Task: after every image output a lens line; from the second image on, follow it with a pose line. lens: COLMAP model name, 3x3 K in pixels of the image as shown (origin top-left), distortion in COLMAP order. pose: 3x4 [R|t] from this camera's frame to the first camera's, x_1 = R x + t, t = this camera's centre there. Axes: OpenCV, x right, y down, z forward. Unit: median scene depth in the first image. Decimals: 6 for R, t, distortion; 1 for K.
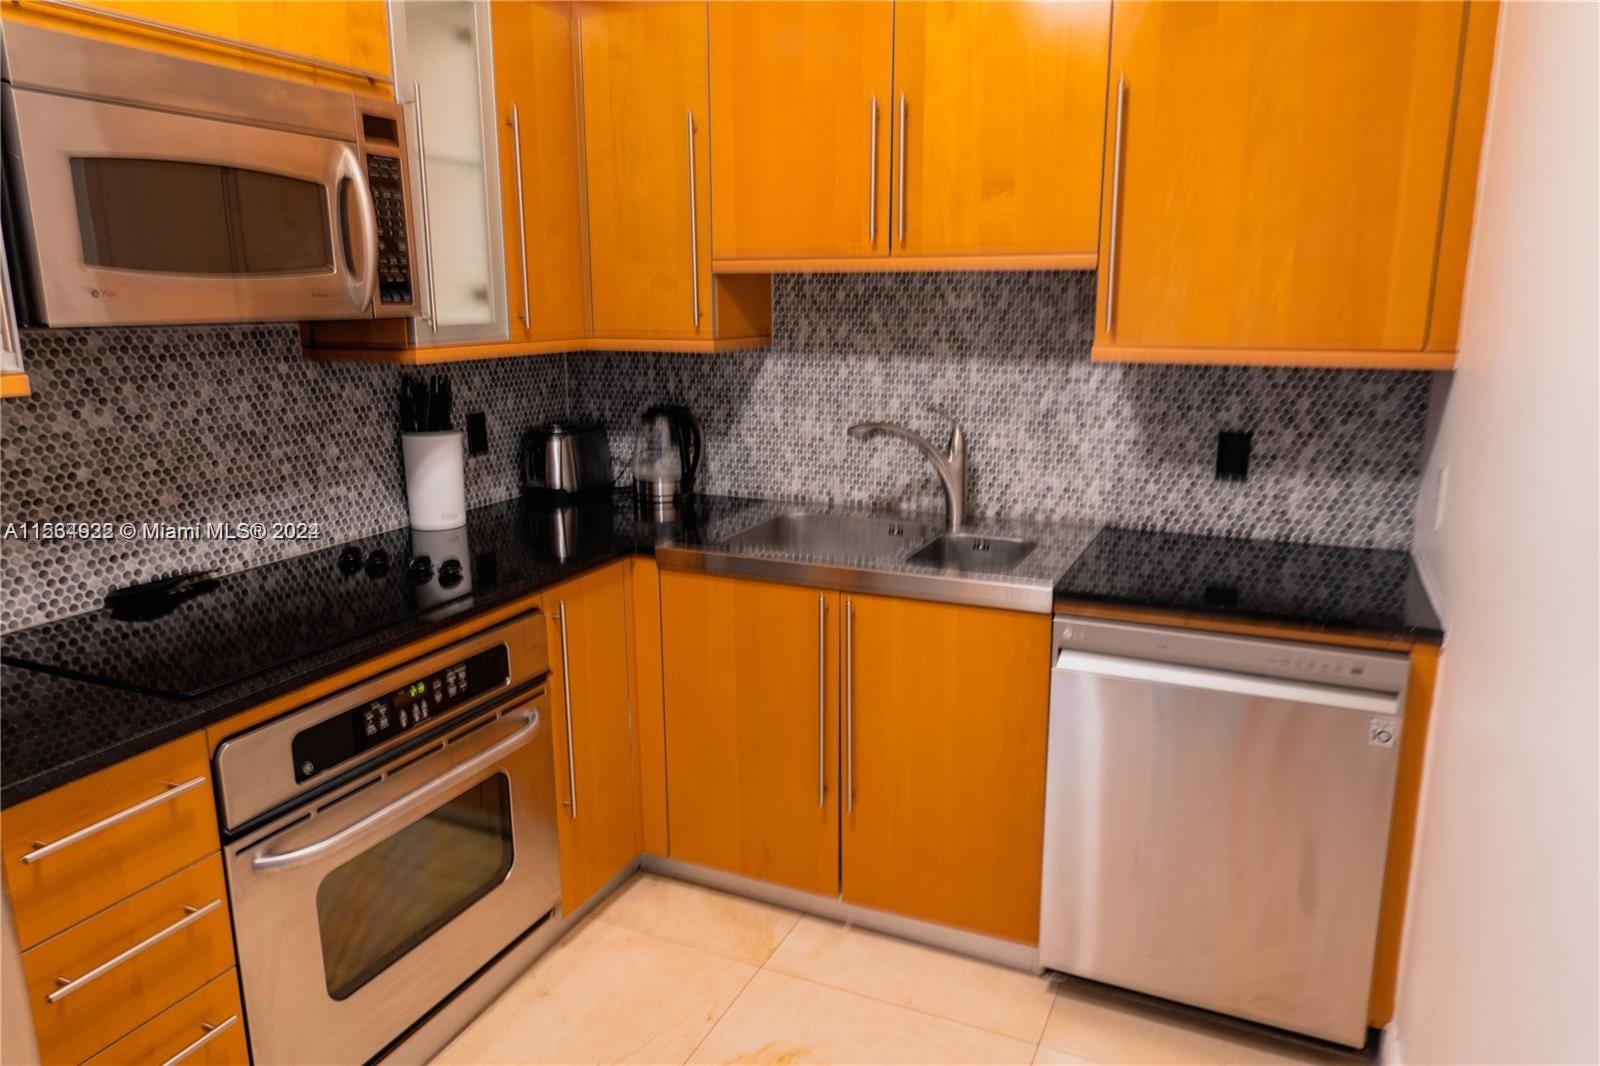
lens RADIAL K [[1068.5, 0, 800.0], [0, 1068.5, 533.0], [0, 0, 1]] dist [0.000124, 0.001876]
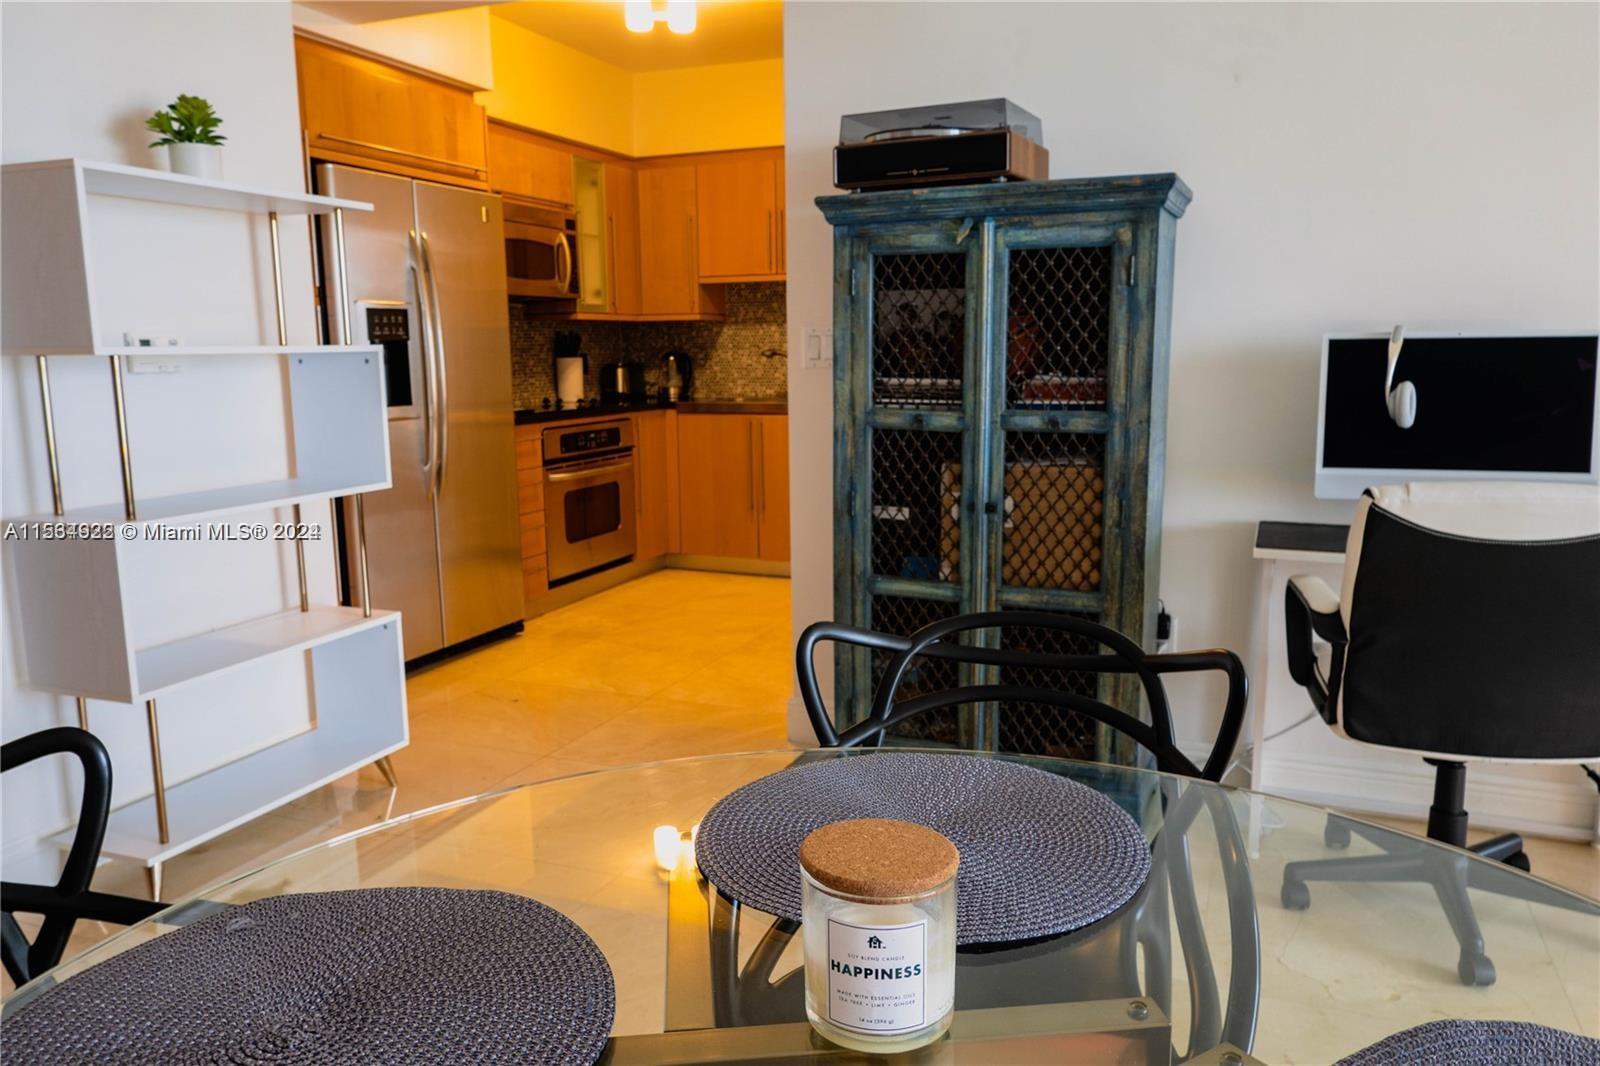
lens RADIAL K [[1183.0, 0, 793.6], [0, 1183.0, 539.9], [0, 0, 1]] dist [0.004065, 0.000938]
pose [[0.999630, -0.012457, 0.024178, 0.058288], [0.013931, 0.997991, -0.061802, 0.534494], [-0.023360, 0.062116, 0.997796, -1.721241]]
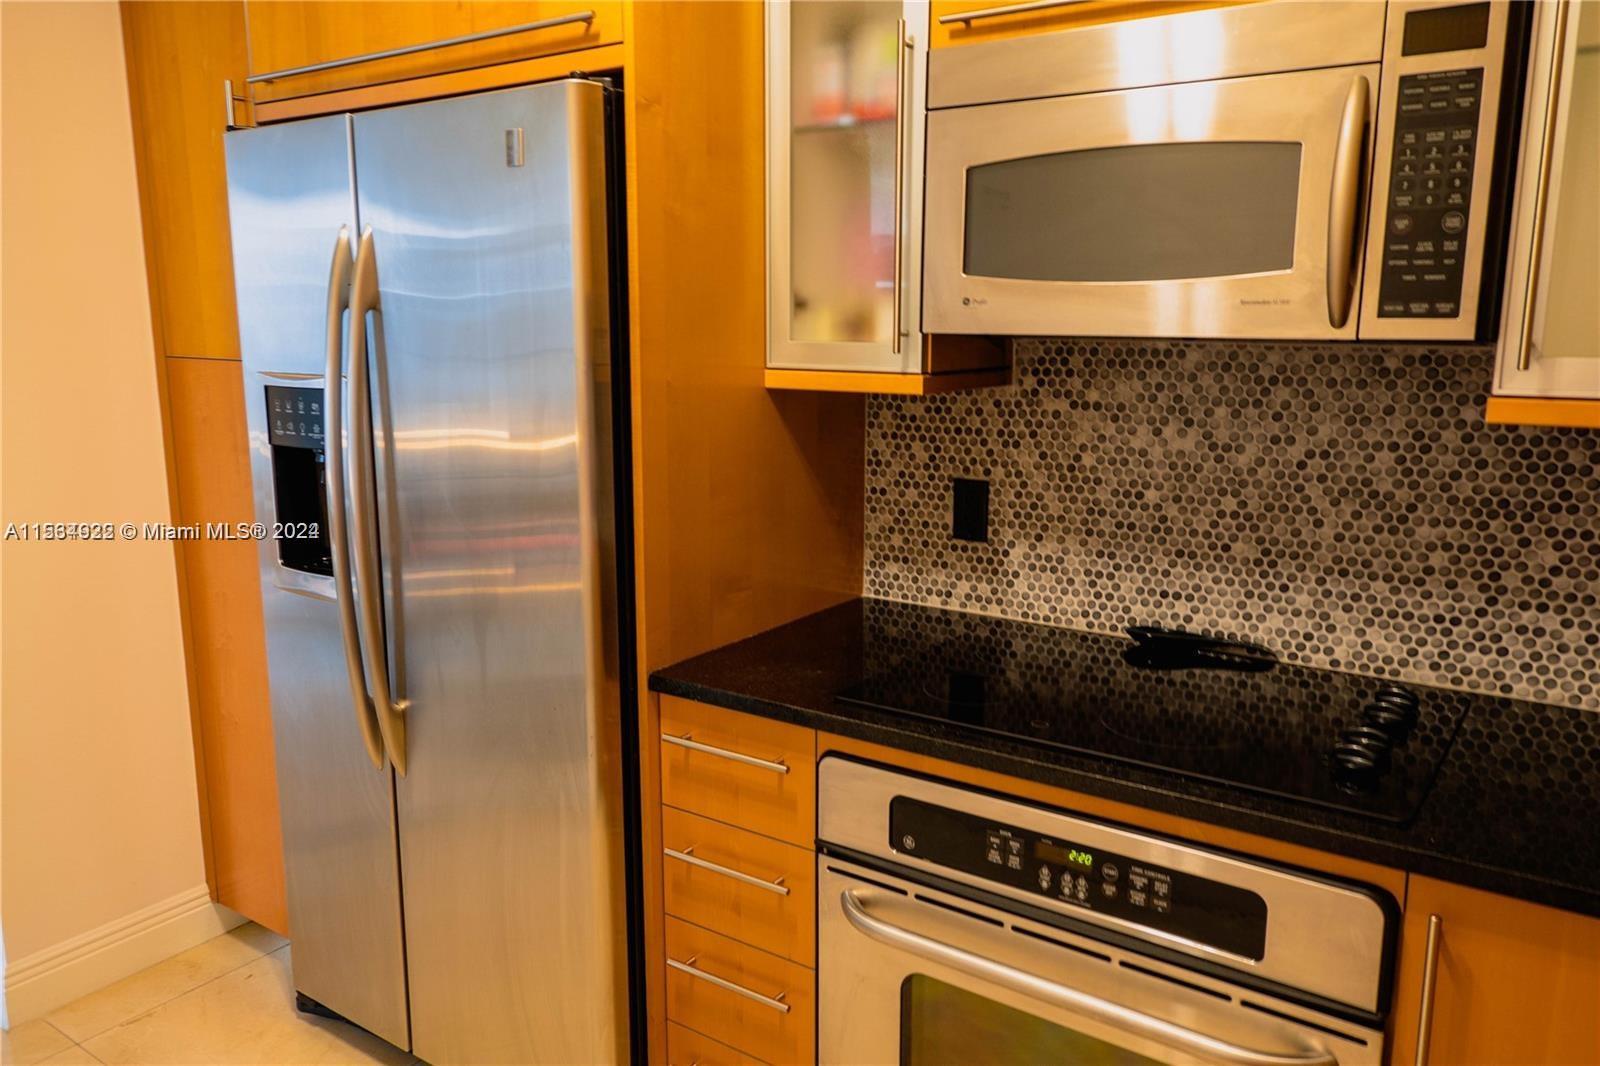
lens RADIAL K [[1183.0, 0, 793.6], [0, 1183.0, 539.9], [0, 0, 1]] dist [0.004065, 0.000938]
pose [[-0.186718, 0.191372, -0.963594, 0.354871], [-0.216074, 0.948826, 0.230309, -0.174021], [0.958357, 0.251210, -0.135812, 0.786311]]
